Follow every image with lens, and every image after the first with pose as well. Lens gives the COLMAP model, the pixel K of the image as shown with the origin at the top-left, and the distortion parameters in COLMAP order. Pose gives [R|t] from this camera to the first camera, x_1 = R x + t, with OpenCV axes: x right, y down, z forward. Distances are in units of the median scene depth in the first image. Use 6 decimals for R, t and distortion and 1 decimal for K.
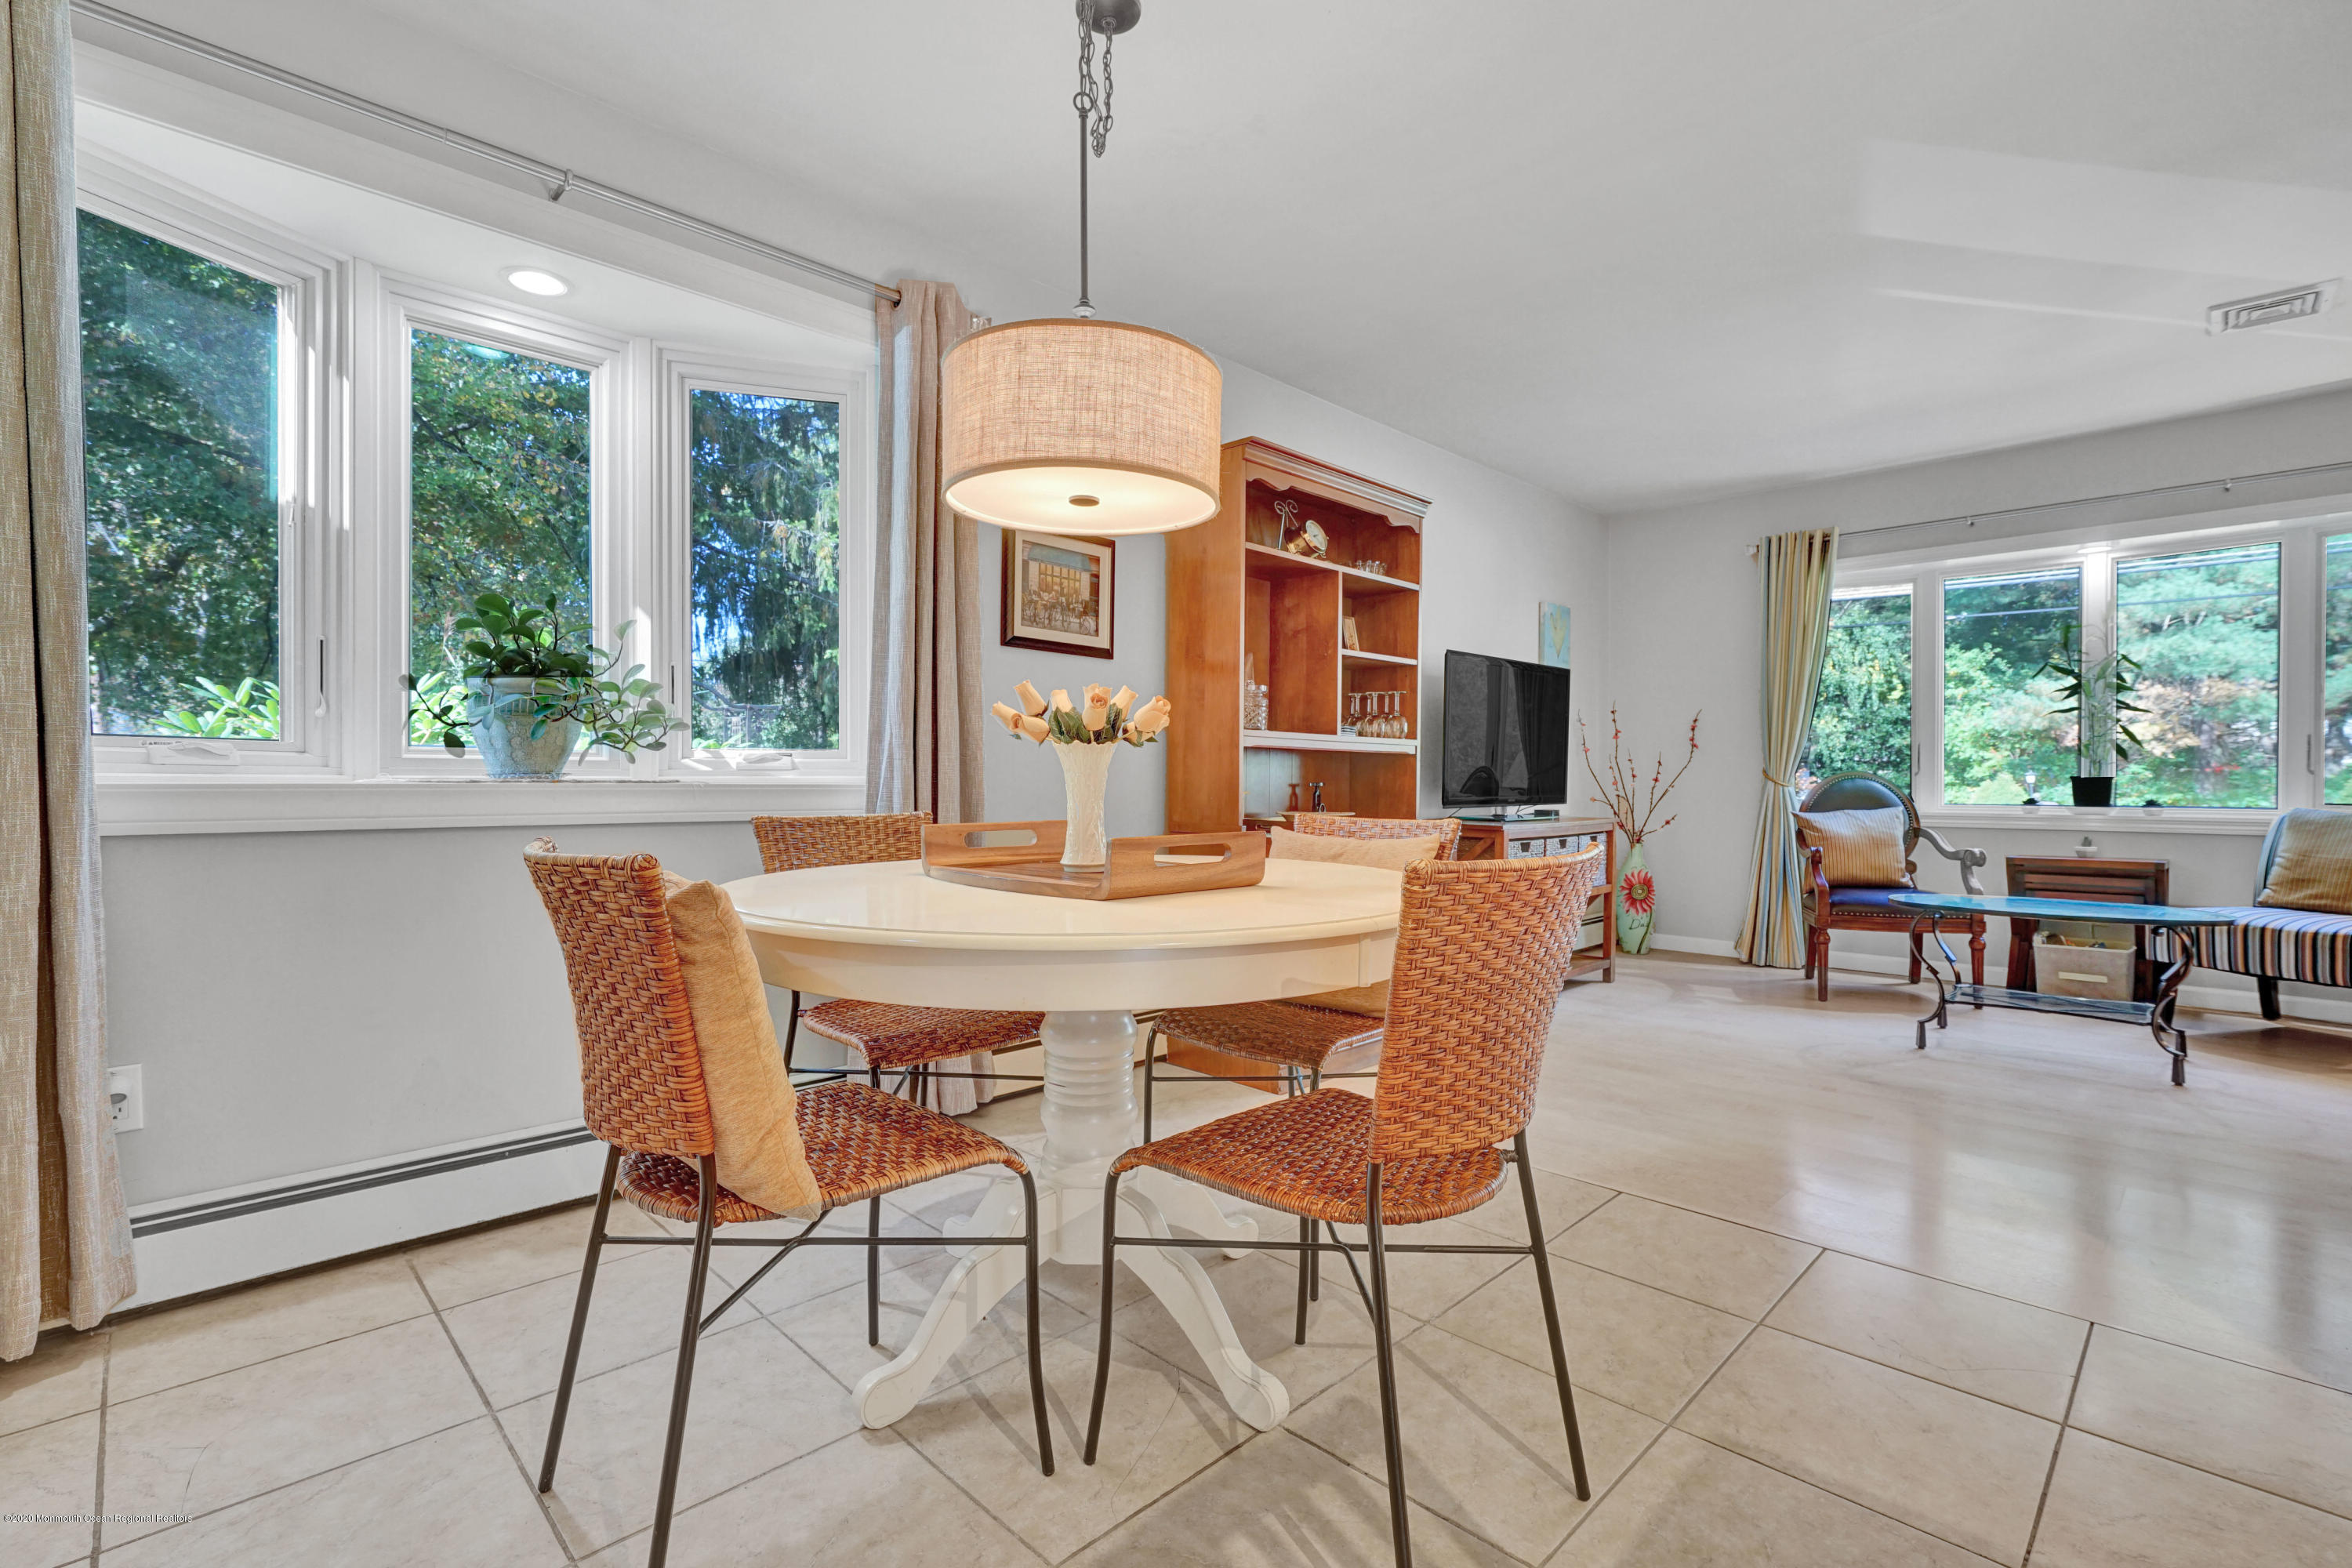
lens RADIAL K [[1056.1, 0, 1151.4], [0, 1056.1, 788.9], [0, 0, 1]] dist [-0.003537, 0.001834]
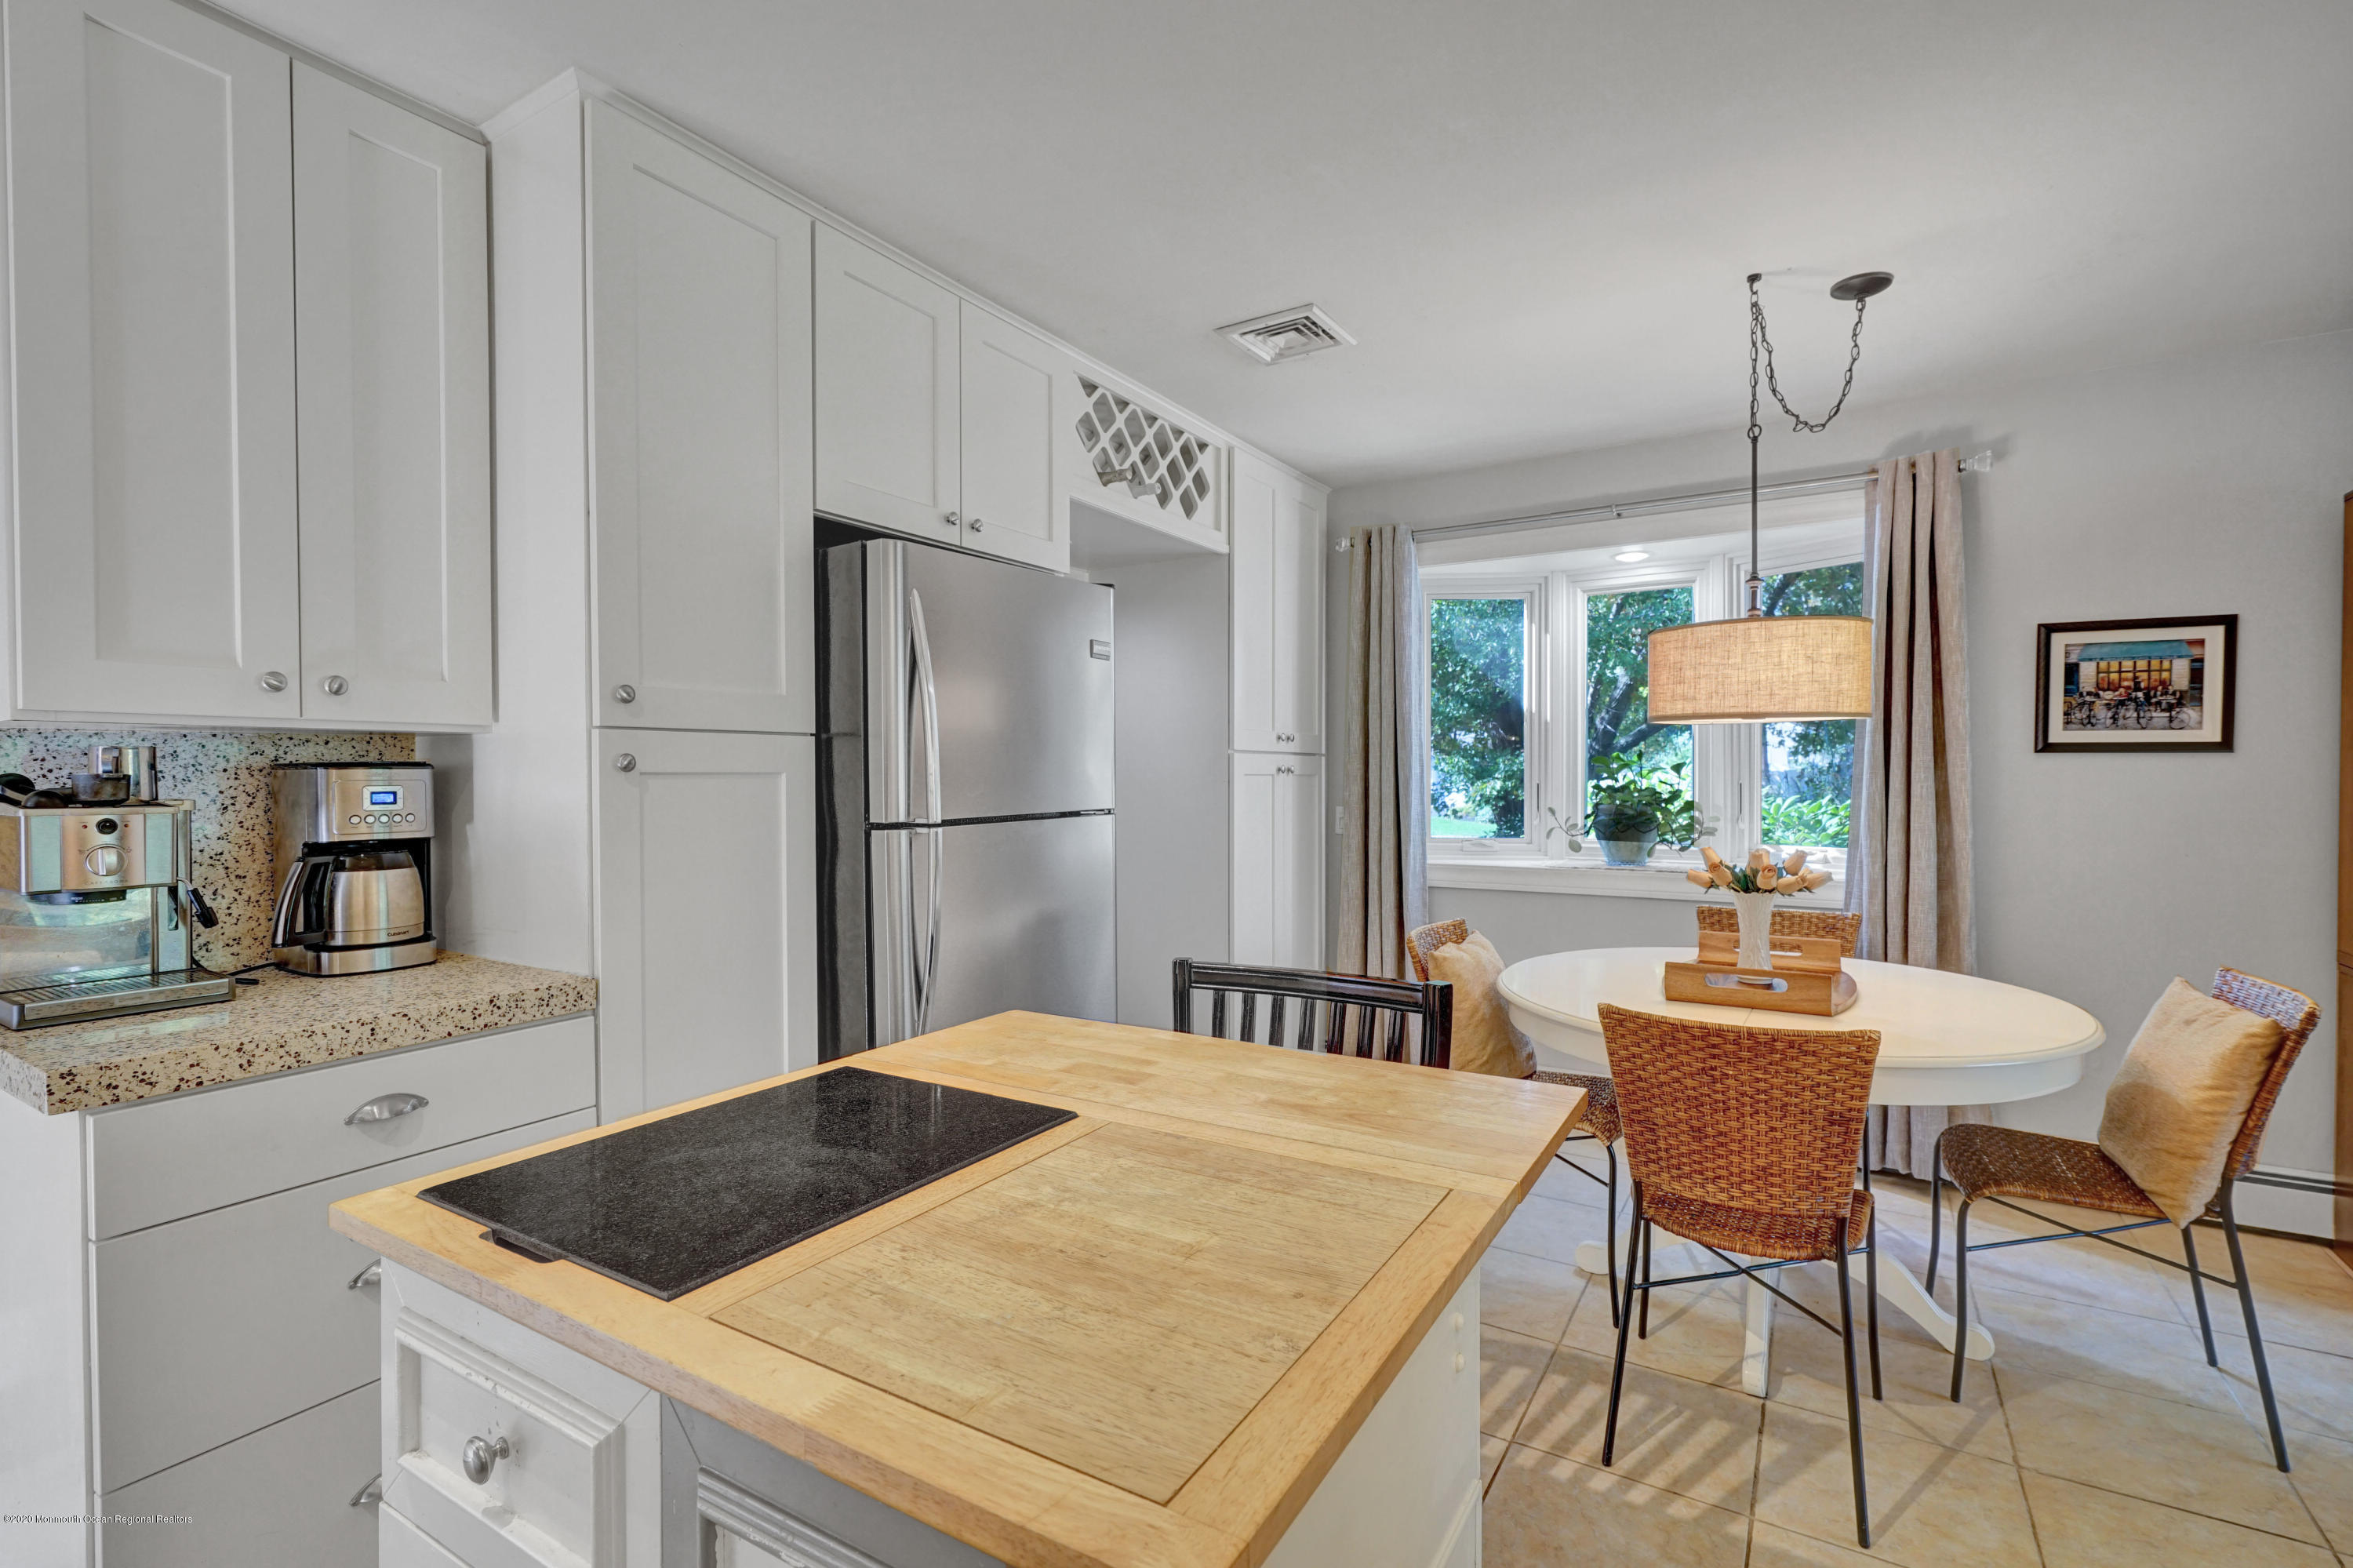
lens RADIAL K [[1056.6, 0, 1208.6], [0, 1056.6, 786.6], [0, 0, 1]] dist [-0.003537, 0.001834]
pose [[0.263586, 0.009310, -0.964591, 0.782457], [-0.003037, 0.999956, 0.008822, -0.135976], [0.964631, 0.000604, 0.263603, -0.048846]]
